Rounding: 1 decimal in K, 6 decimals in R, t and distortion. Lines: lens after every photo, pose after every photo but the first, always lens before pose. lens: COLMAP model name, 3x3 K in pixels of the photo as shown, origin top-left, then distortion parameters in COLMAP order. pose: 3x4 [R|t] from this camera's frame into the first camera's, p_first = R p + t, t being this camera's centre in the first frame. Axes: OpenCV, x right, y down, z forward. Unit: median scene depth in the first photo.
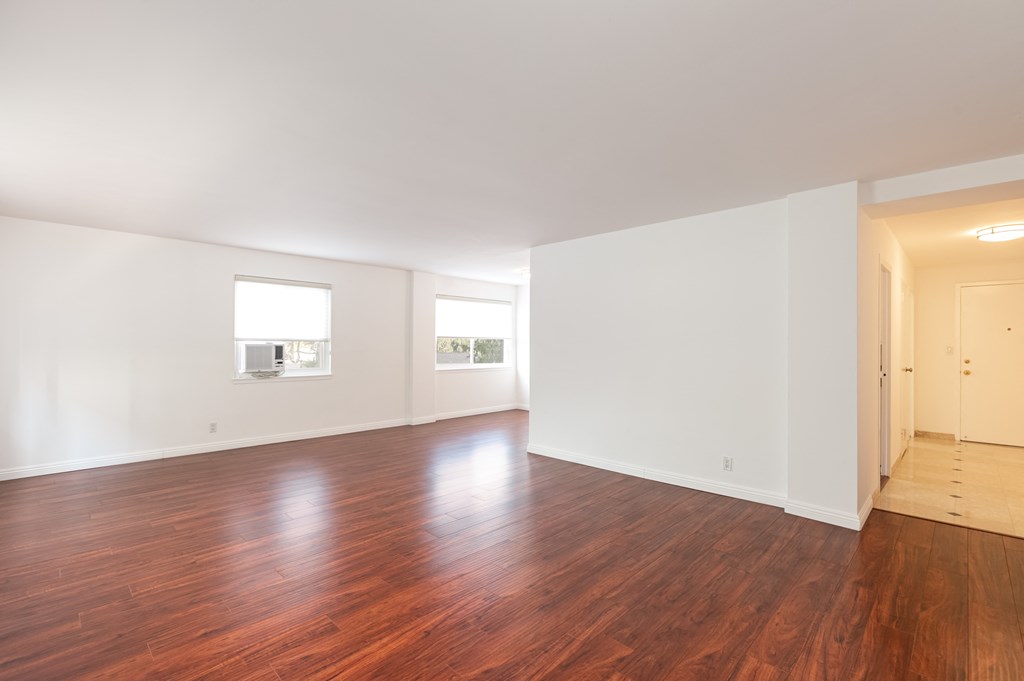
lens RADIAL K [[462.7, 0, 508.4], [0, 462.7, 342.3], [0, 0, 1]] dist [-0.003995, -0.000273]
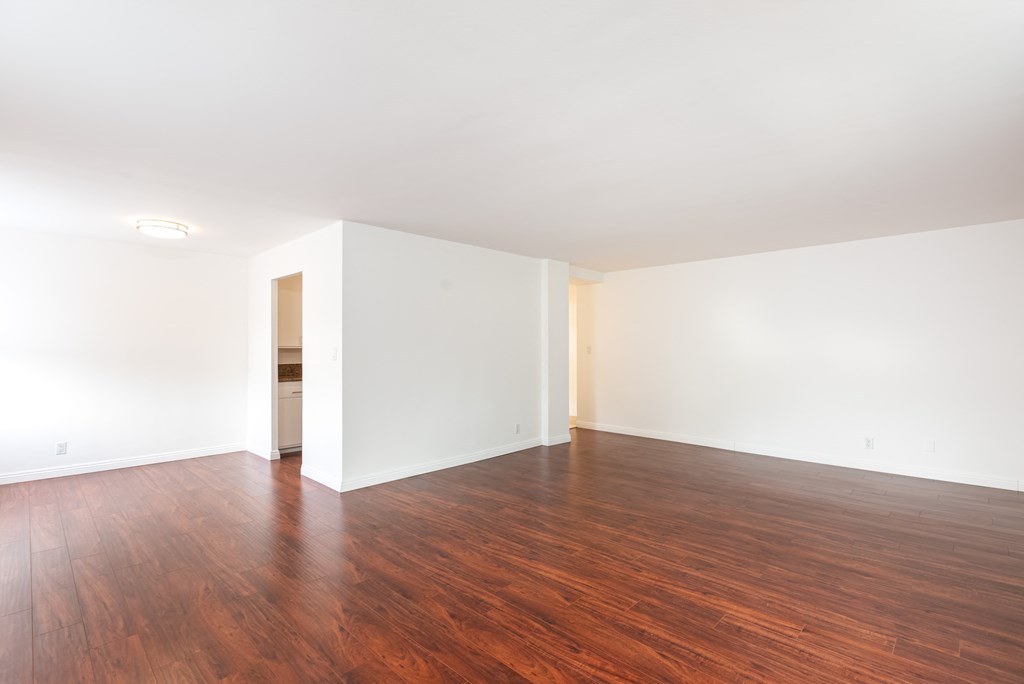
lens RADIAL K [[462.7, 0, 503.7], [0, 462.7, 344.7], [0, 0, 1]] dist [-0.003995, -0.000273]
pose [[0.014126, 0.000911, 0.999900, -0.991239], [0.000095, 1.000000, -0.000913, -0.006101], [-0.999900, 0.000108, 0.014126, 1.009257]]
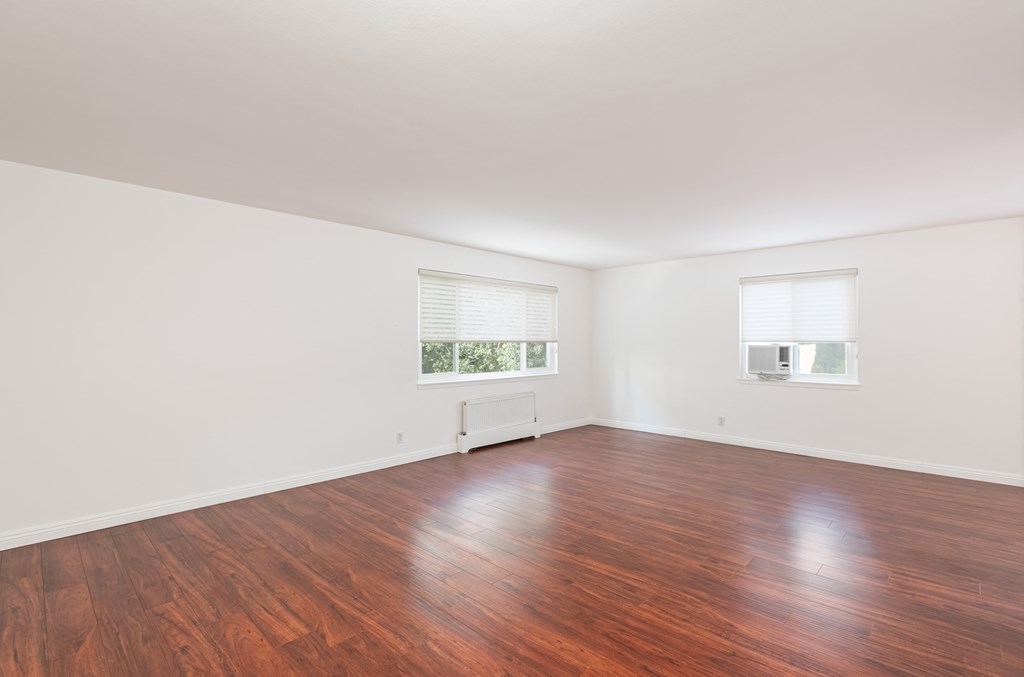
lens RADIAL K [[468.1, 0, 517.6], [0, 468.1, 340.1], [0, 0, 1]] dist [0.013477, 0.000160]
pose [[0.022514, -0.008766, -0.999708, 0.639600], [0.002641, 0.999959, -0.008709, 0.000531], [0.999743, -0.002444, 0.022536, 0.670295]]
